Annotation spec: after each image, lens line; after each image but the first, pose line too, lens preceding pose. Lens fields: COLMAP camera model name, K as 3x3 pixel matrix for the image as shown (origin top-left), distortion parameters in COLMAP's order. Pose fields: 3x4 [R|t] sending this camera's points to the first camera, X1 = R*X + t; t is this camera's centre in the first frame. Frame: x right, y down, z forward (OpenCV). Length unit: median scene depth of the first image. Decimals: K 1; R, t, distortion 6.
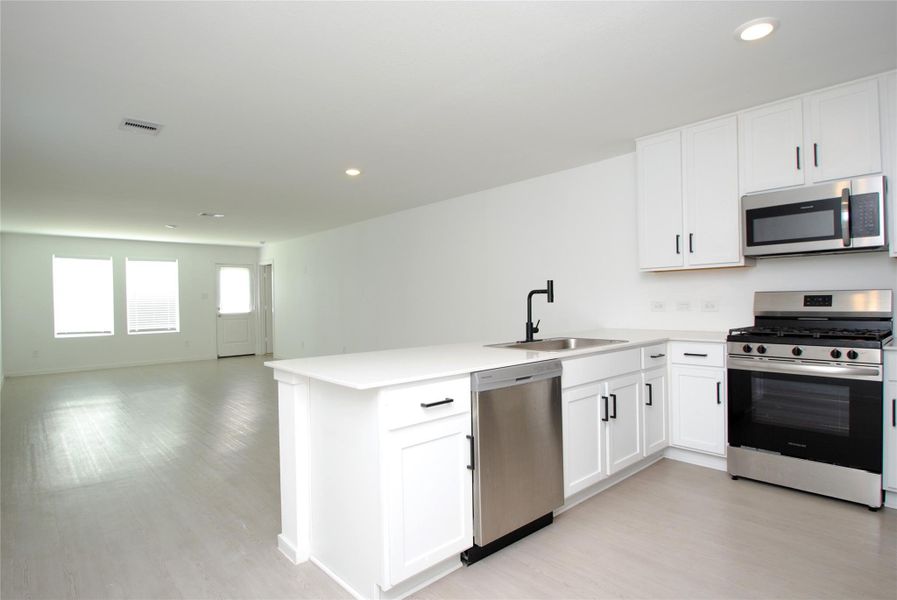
lens RADIAL K [[480.6, 0, 448.6], [0, 480.6, 298.5], [0, 0, 1]] dist [-0.023957, -0.000061]
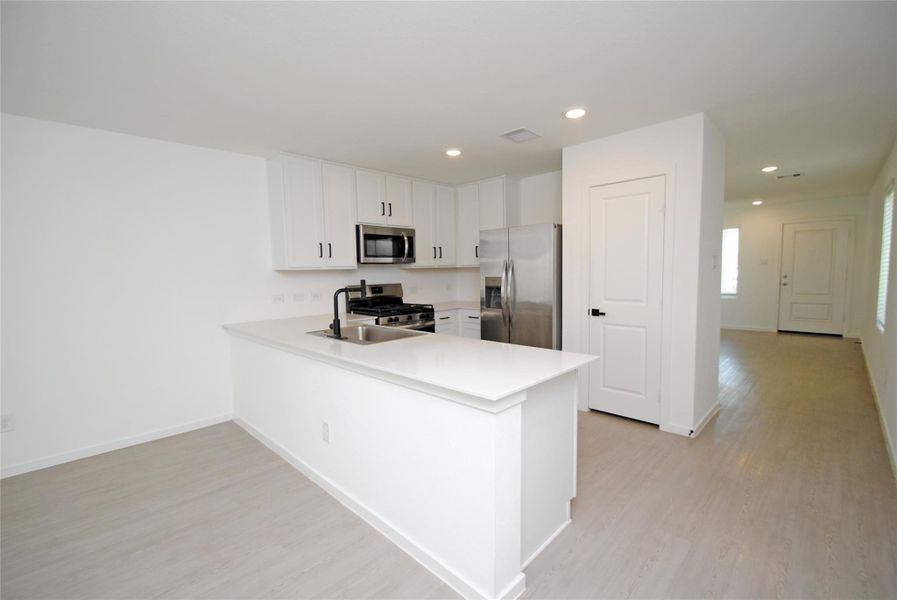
lens RADIAL K [[394.3, 0, 462.1], [0, 394.3, 302.6], [0, 0, 1]] dist [-0.003943, -0.001322]
pose [[-0.079923, -0.063954, 0.994747, -0.744926], [0.014767, 0.997754, 0.065334, -0.041520], [-0.996692, 0.019911, -0.078799, 0.825121]]
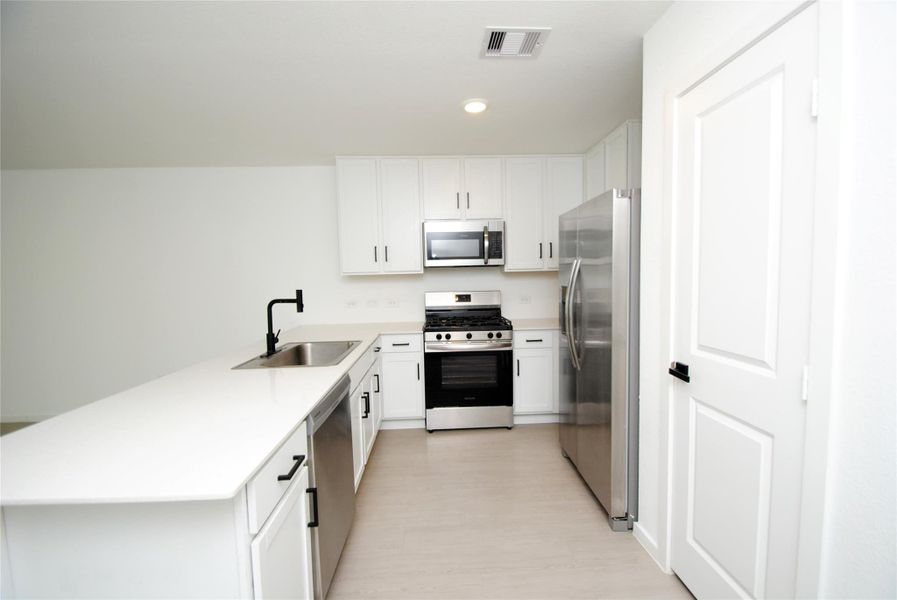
lens RADIAL K [[394.3, 0, 456.1], [0, 394.3, 304.0], [0, 0, 1]] dist [-0.003943, -0.001322]
pose [[0.624594, -0.051215, 0.779269, -0.212433], [0.005898, 0.998128, 0.060872, -0.054818], [-0.780928, -0.033424, 0.623727, 0.247399]]
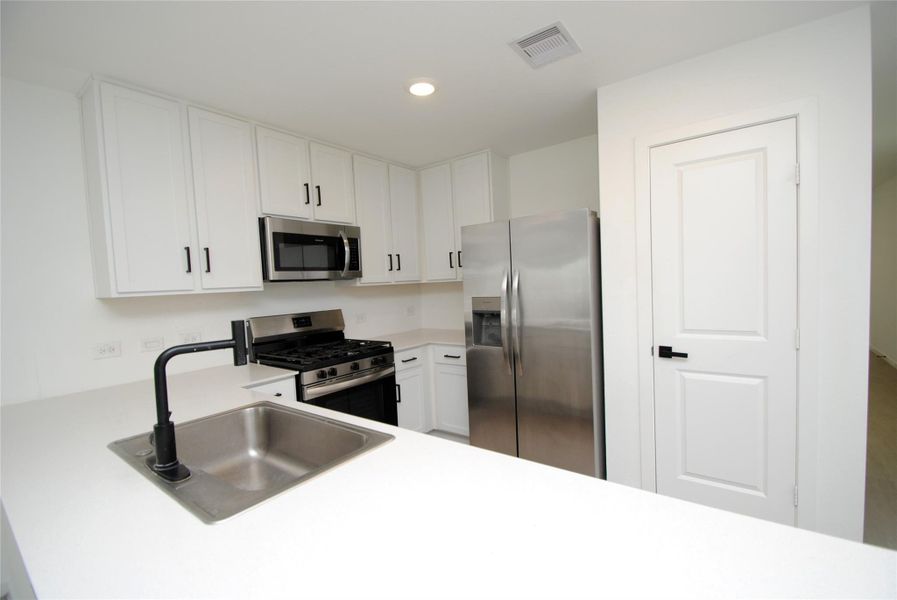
lens RADIAL K [[394.3, 0, 462.4], [0, 394.3, 305.6], [0, 0, 1]] dist [-0.003943, -0.001322]
pose [[-0.205497, -0.032824, 0.978107, -0.233829], [0.042972, 0.998171, 0.042526, -0.060302], [-0.977714, 0.050770, -0.203711, 0.840269]]
